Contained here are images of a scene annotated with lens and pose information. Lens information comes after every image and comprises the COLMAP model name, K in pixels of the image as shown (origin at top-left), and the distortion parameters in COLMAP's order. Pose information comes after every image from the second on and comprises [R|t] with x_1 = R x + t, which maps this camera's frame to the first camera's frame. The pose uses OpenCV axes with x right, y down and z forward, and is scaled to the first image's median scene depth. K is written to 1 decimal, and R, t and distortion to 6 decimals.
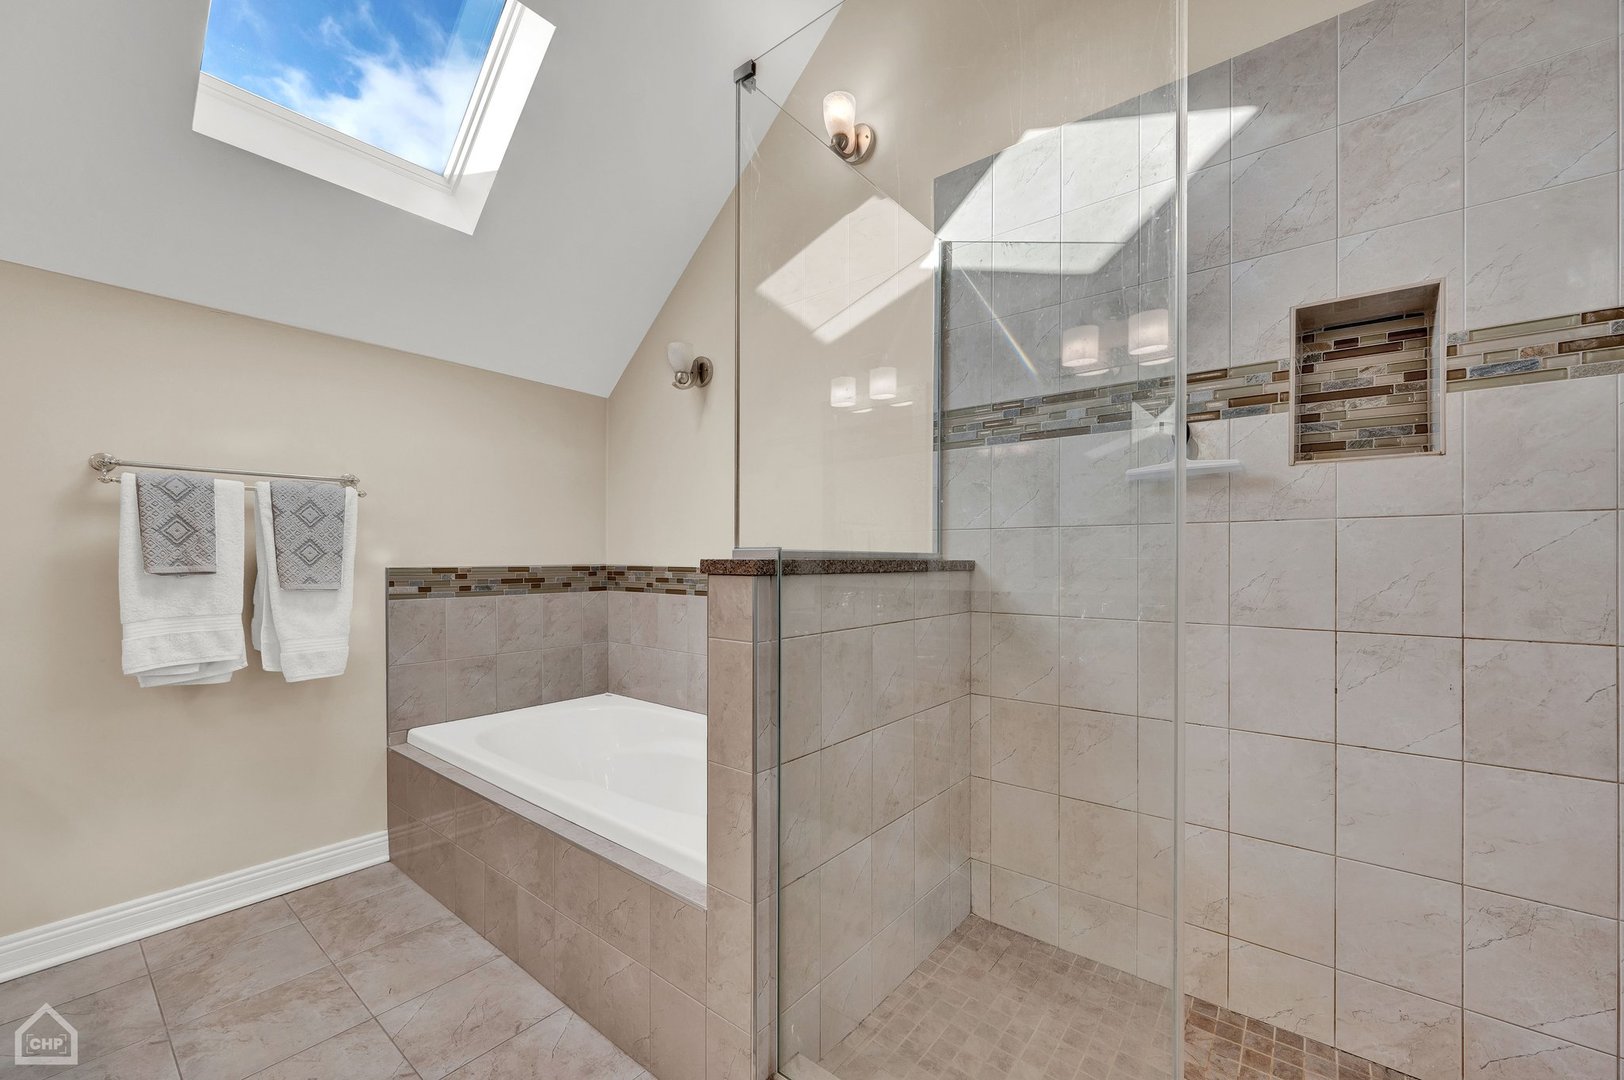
lens RADIAL K [[648.1, 0, 815.3], [0, 648.1, 560.4], [0, 0, 1]] dist [-0.000939, 0.000273]
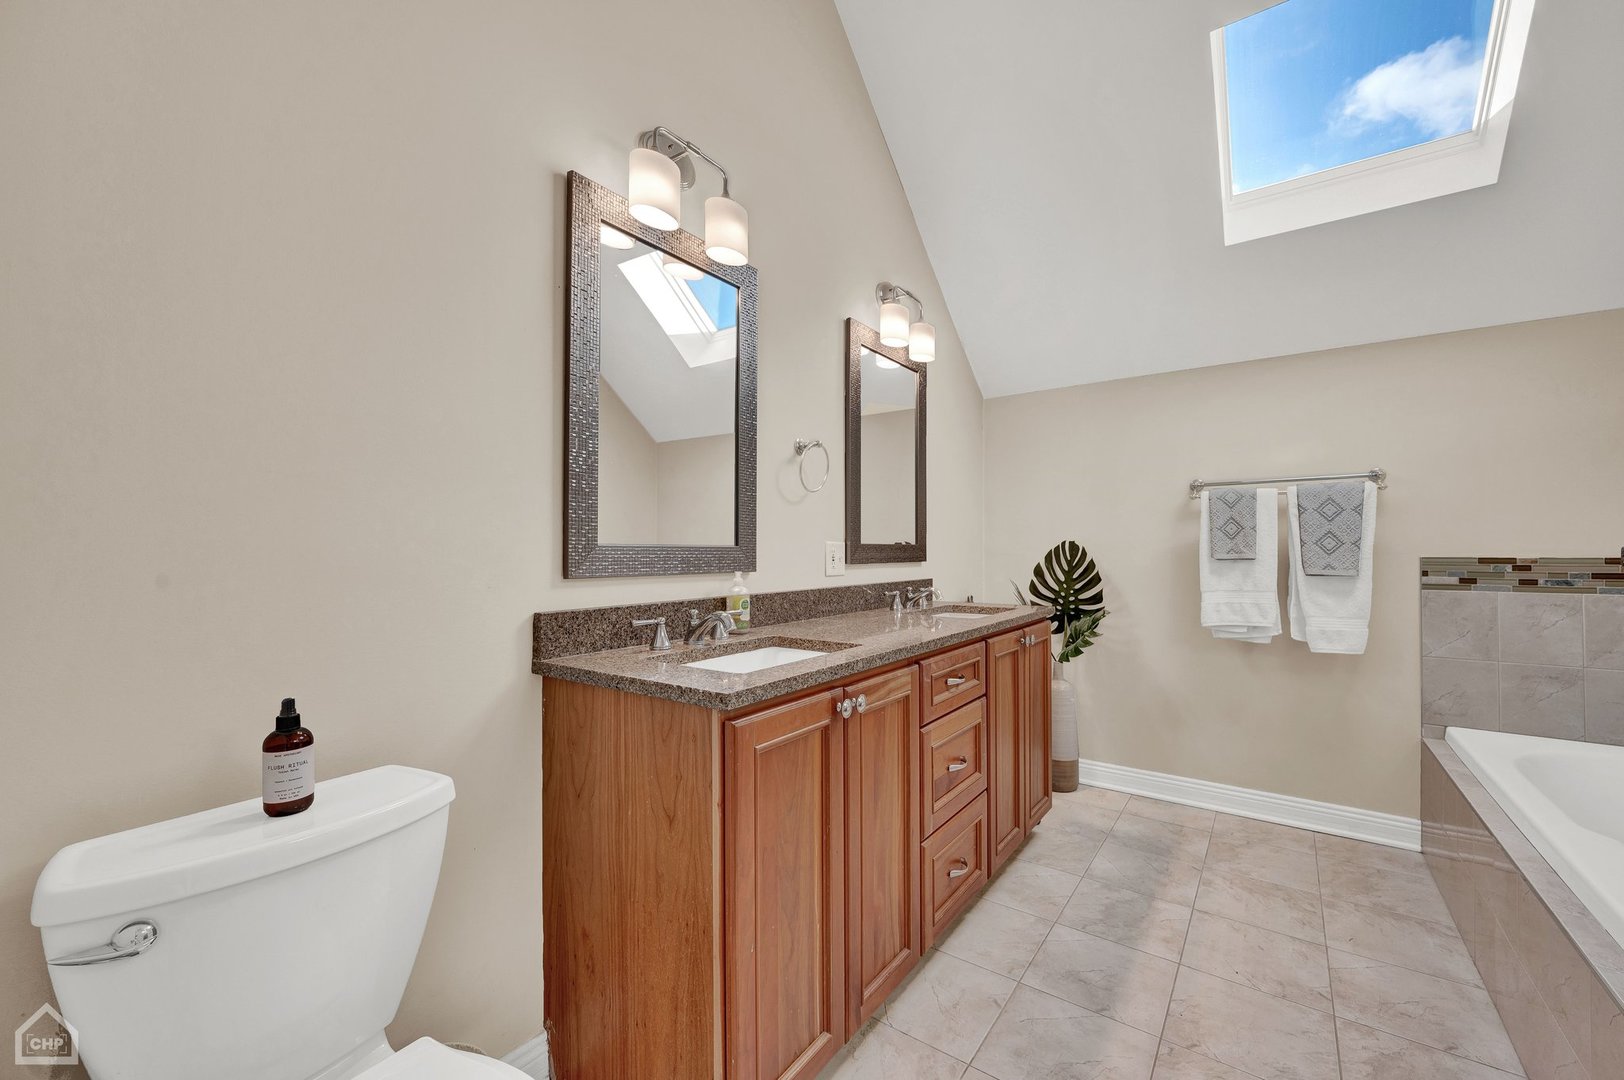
lens RADIAL K [[638.3, 0, 814.6], [0, 638.3, 546.8], [0, 0, 1]] dist [-0.000708, -0.000132]
pose [[0.049533, -0.006947, -0.998748, 0.320310], [0.001400, 0.999975, -0.006886, 0.001168], [0.998771, -0.001057, 0.049542, 0.027801]]
